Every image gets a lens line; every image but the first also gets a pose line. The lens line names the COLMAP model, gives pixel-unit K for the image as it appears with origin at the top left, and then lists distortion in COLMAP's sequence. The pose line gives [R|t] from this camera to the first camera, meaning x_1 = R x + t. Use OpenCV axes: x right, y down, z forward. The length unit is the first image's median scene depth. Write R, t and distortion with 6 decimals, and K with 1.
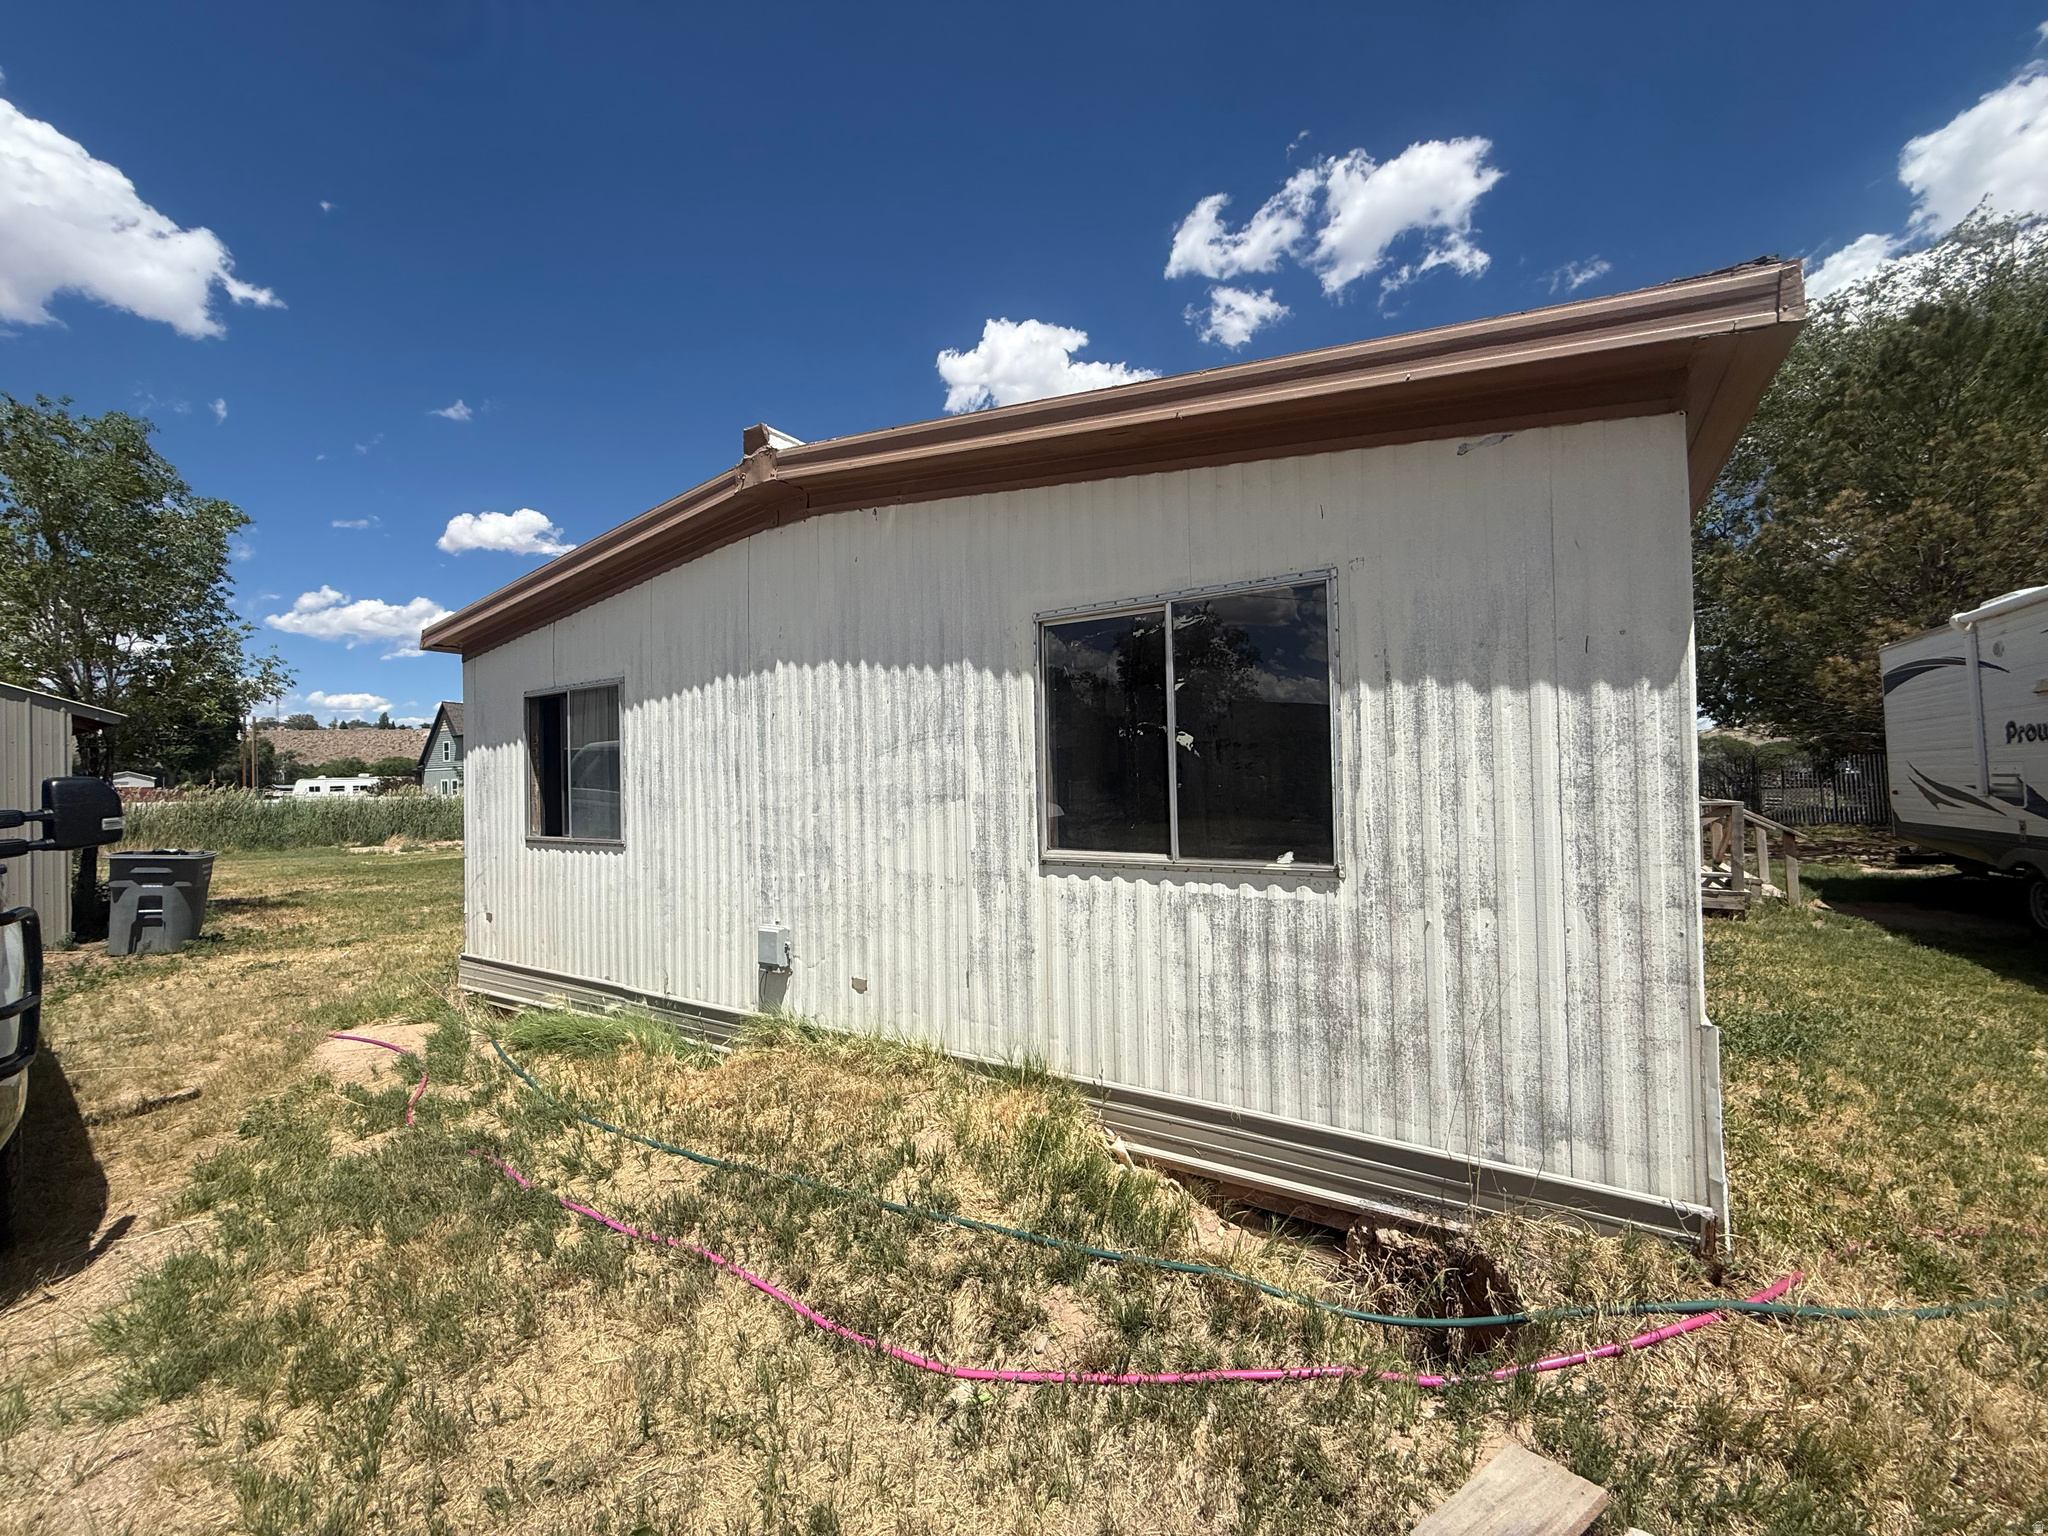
lens RADIAL K [[822.9, 0, 1015.6], [0, 822.9, 768.1], [0, 0, 1]] dist [0.002312, -0.000002]
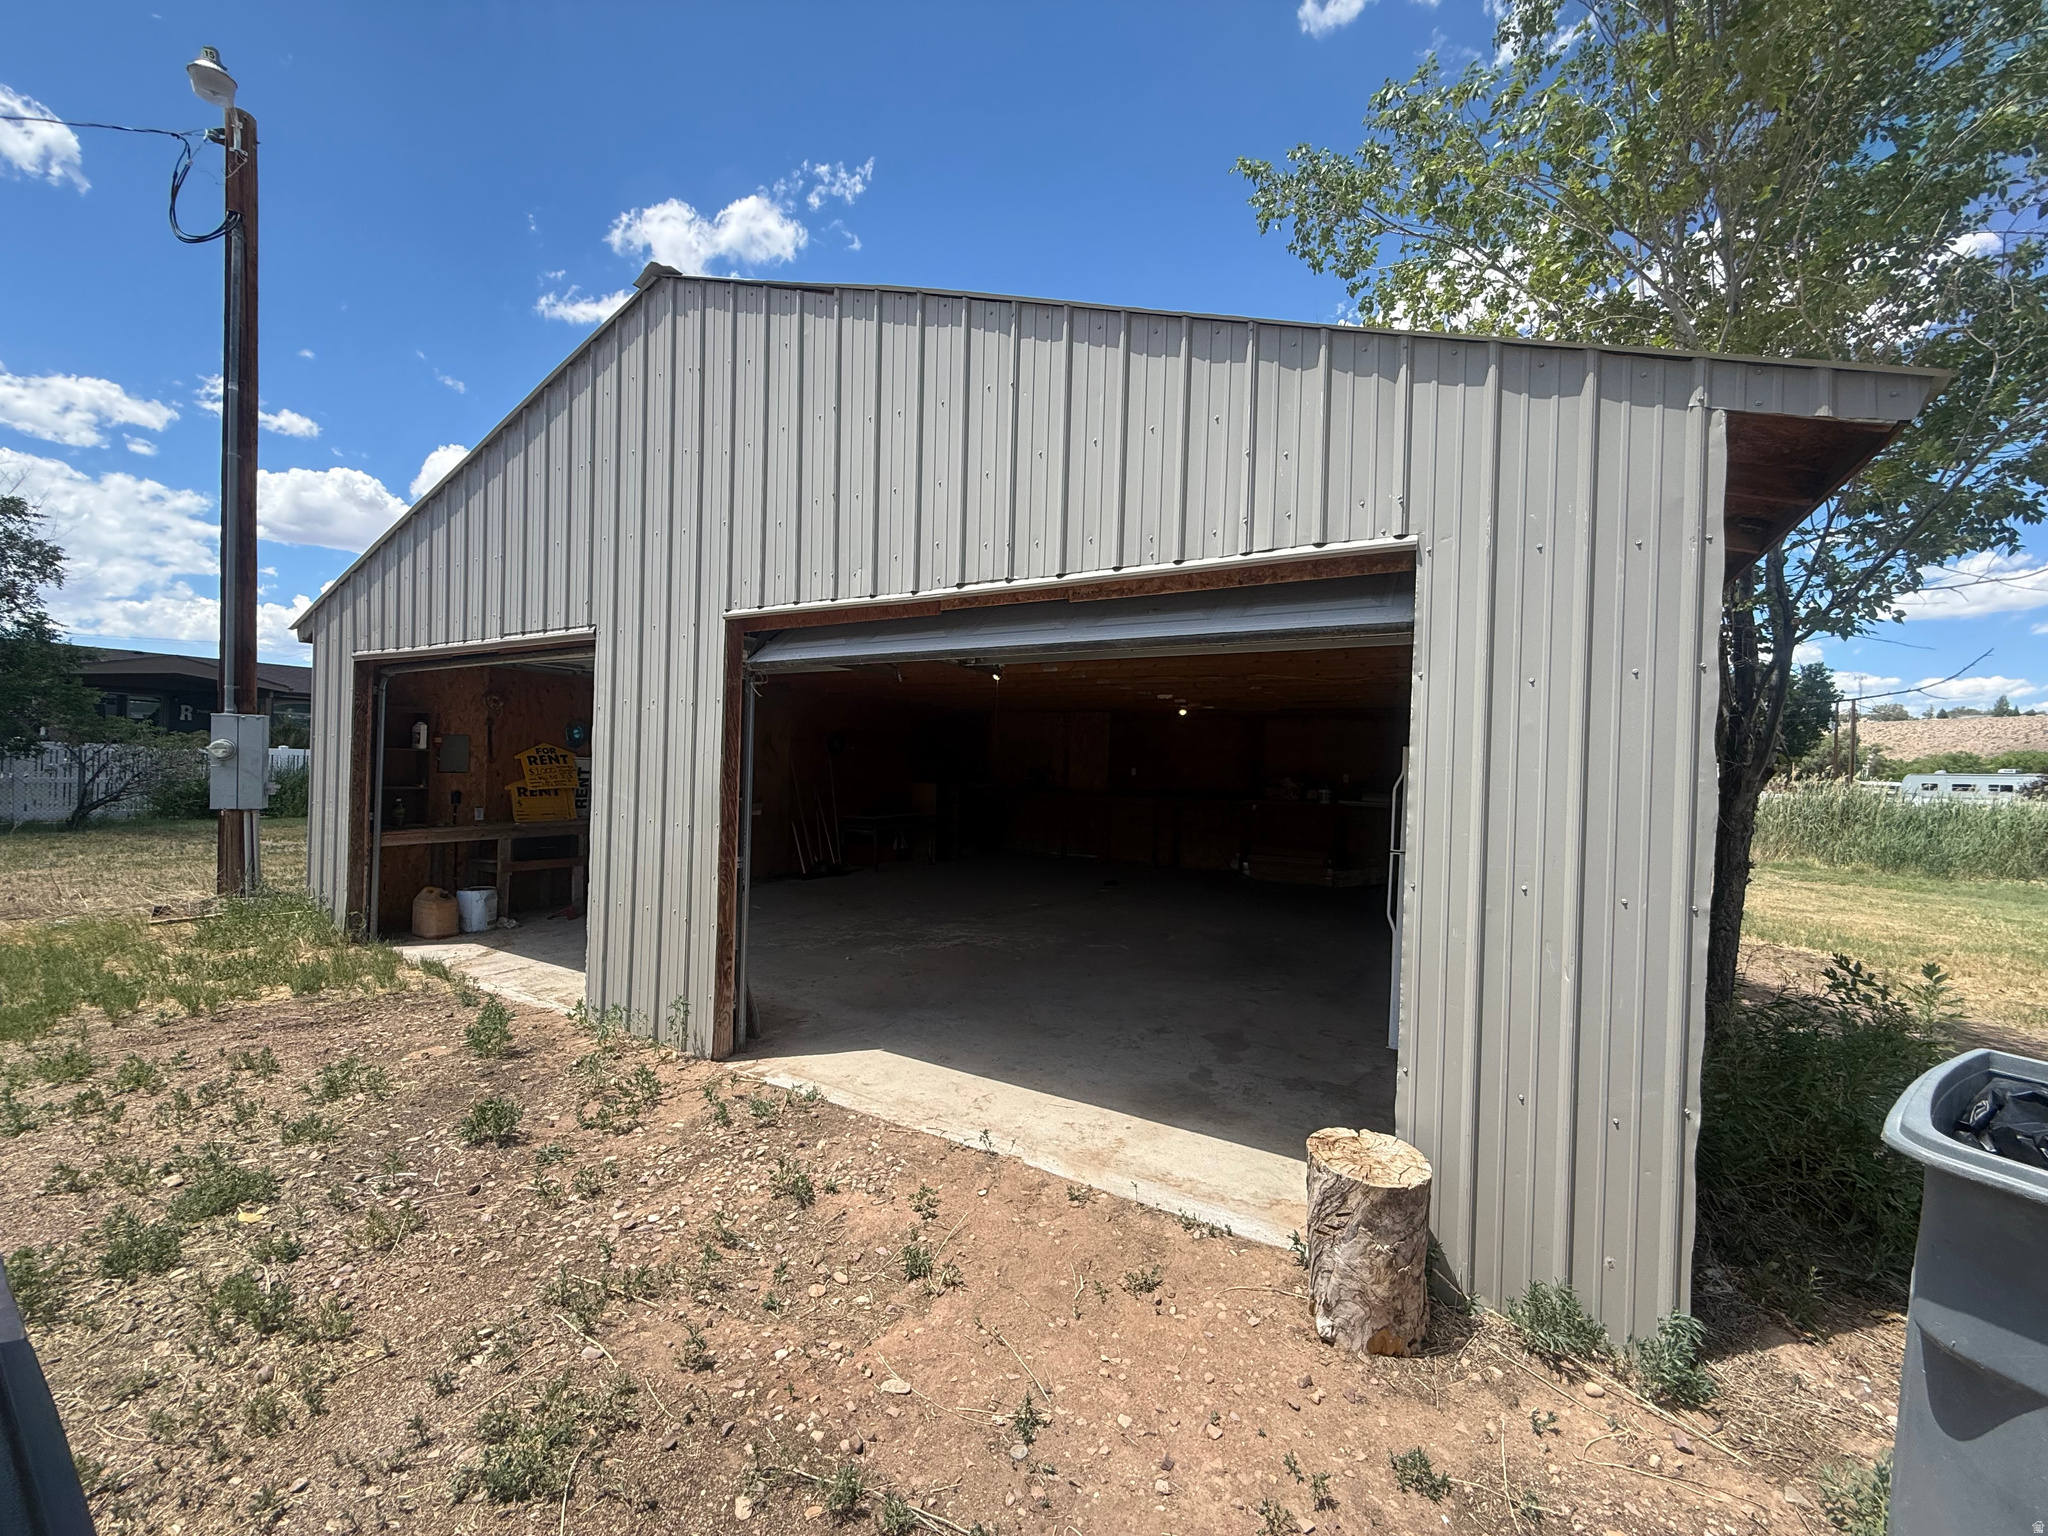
lens RADIAL K [[822.9, 0, 1018.9], [0, 822.9, 778.9], [0, 0, 1]] dist [0.002312, -0.000002]
pose [[0.048998, 0.033941, -0.998222, -0.084379], [-0.014682, 0.999339, 0.033258, 0.003439], [0.998691, 0.013026, 0.049464, 0.072606]]
